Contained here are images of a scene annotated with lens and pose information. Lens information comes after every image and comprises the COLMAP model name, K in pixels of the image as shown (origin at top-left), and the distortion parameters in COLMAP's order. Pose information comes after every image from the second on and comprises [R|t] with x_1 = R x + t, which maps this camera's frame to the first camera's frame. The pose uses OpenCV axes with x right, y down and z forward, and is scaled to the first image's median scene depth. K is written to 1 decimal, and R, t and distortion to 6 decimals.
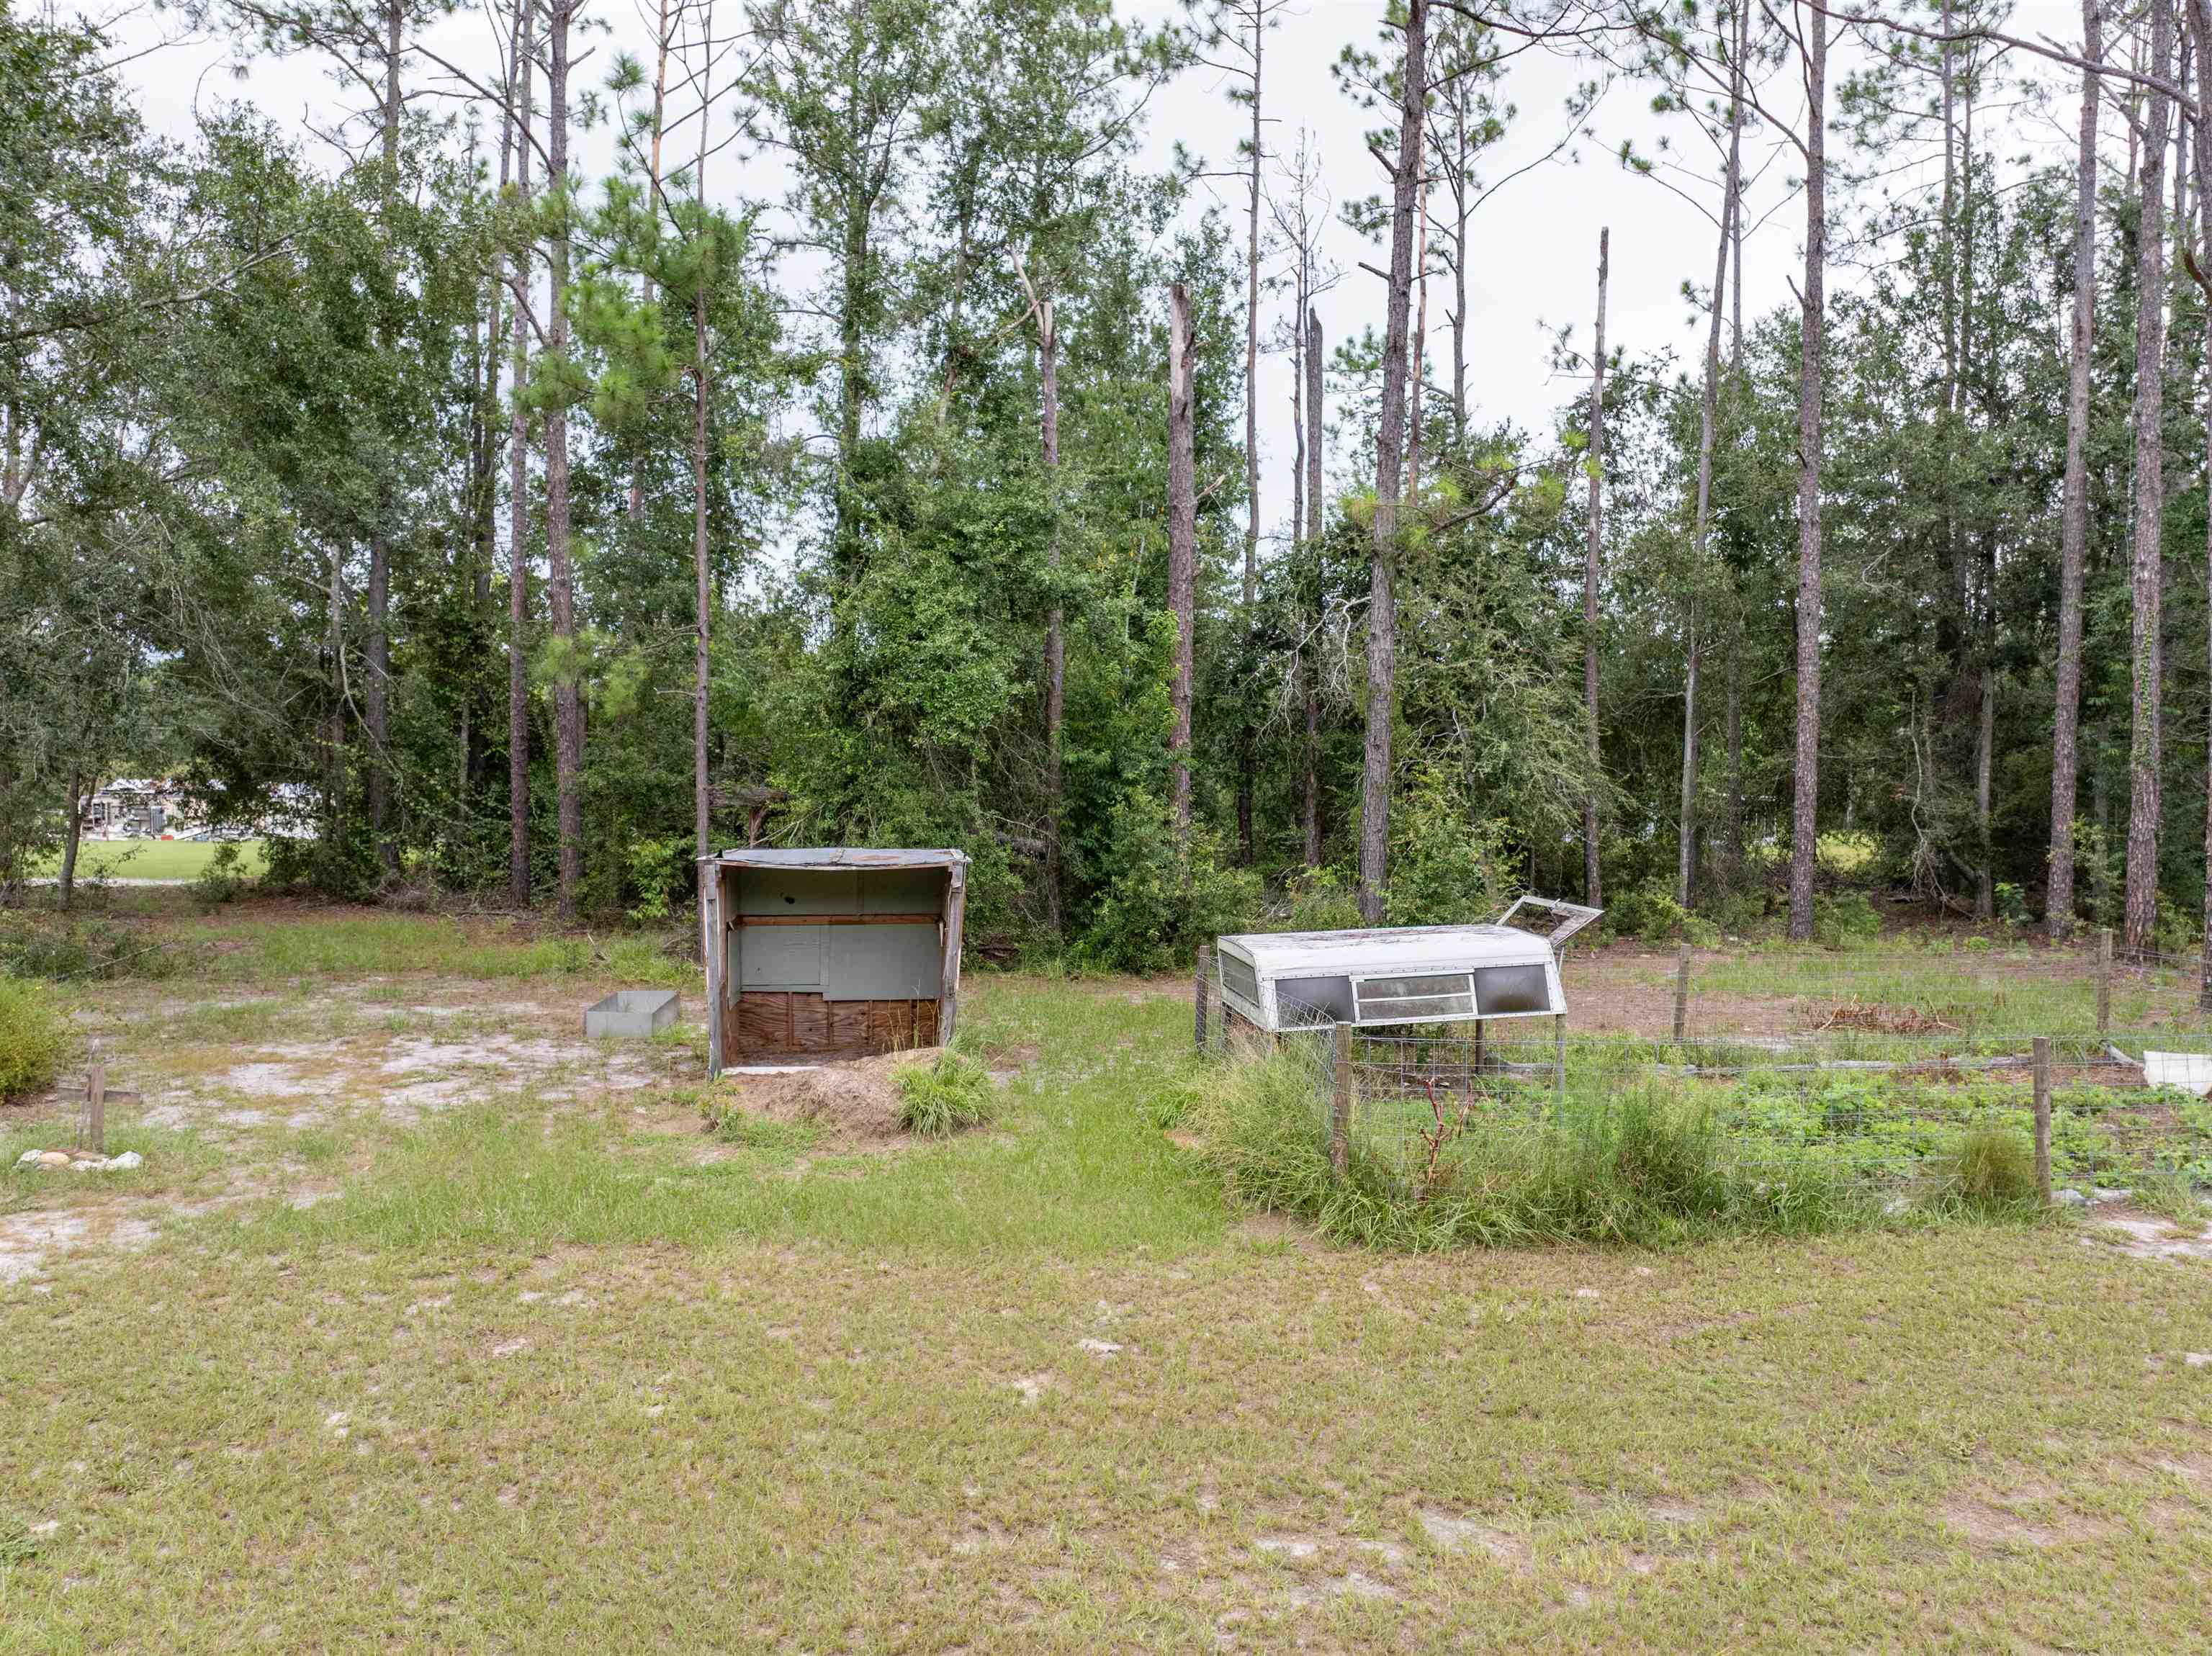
lens RADIAL K [[1561.2, 0, 1102.3], [0, 1561.2, 832.0], [0, 0, 1]] dist [-0.045872, 0.018218]
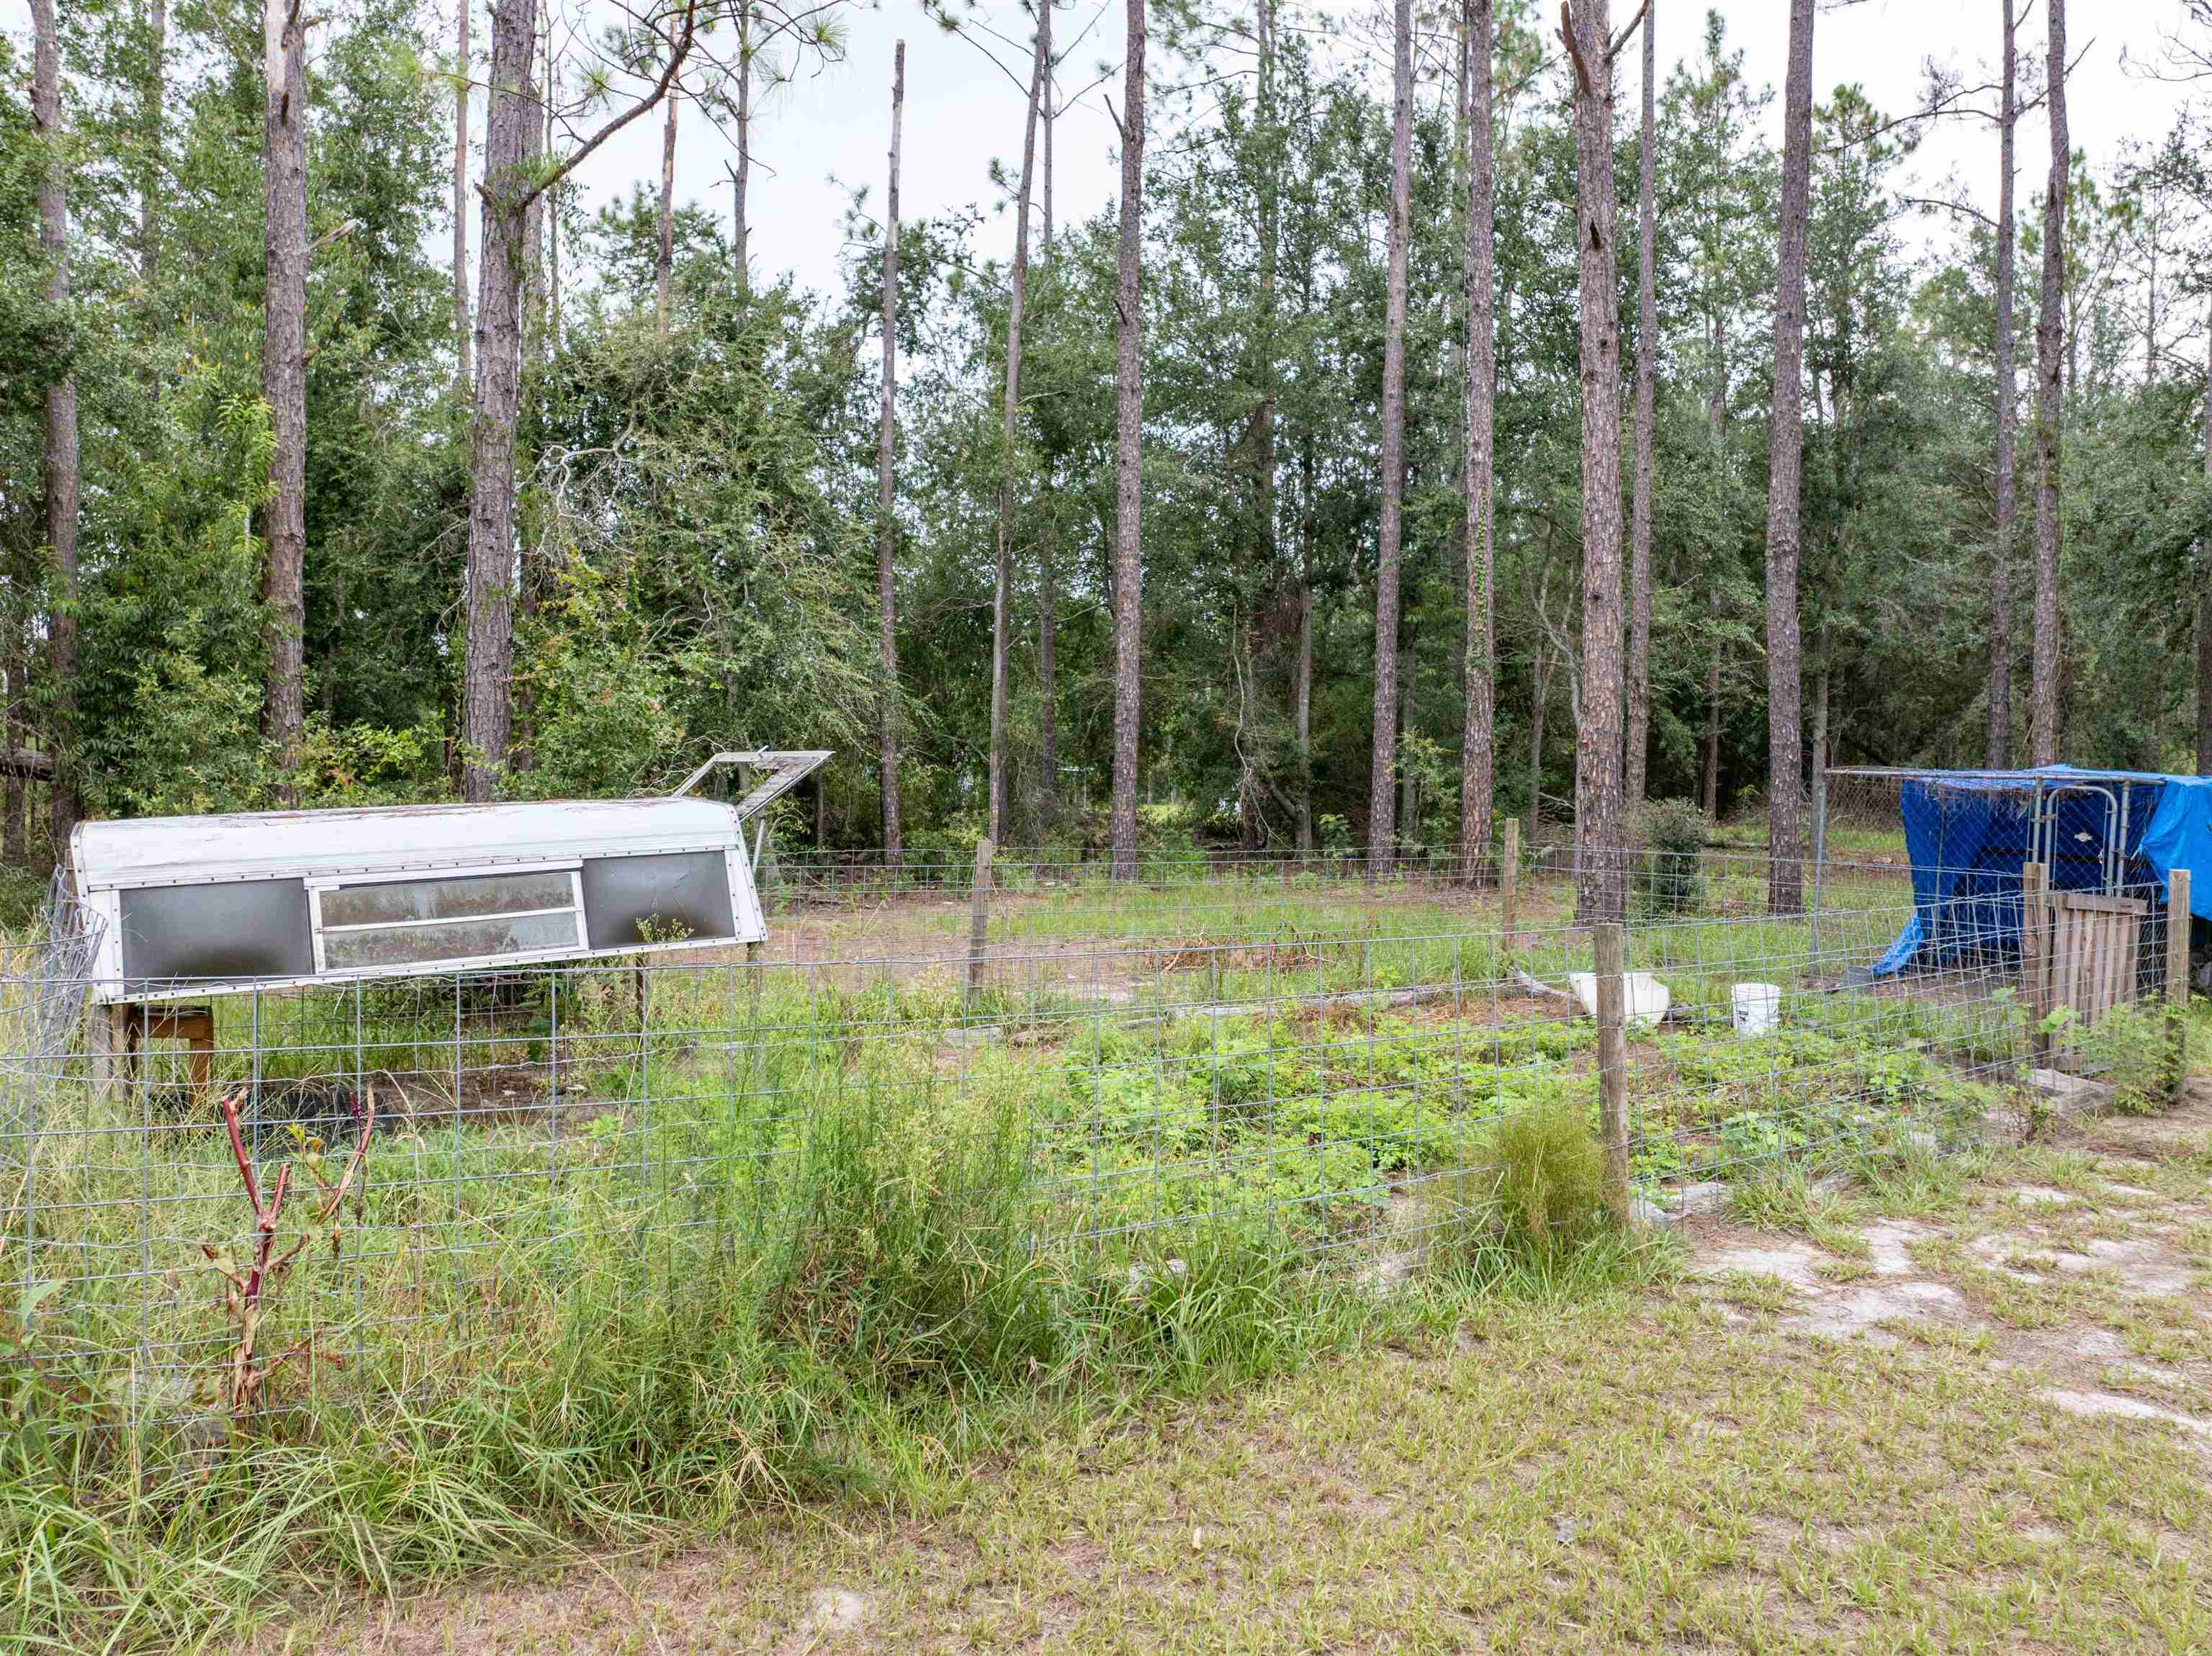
lens RADIAL K [[1561.2, 0, 1107.2], [0, 1561.2, 832.7], [0, 0, 1]] dist [-0.045872, 0.018218]
pose [[0.910504, -0.013210, 0.413290, 0.079354], [0.011099, 0.999910, 0.007510, 0.033019], [-0.413352, -0.002251, 0.910569, 0.199587]]
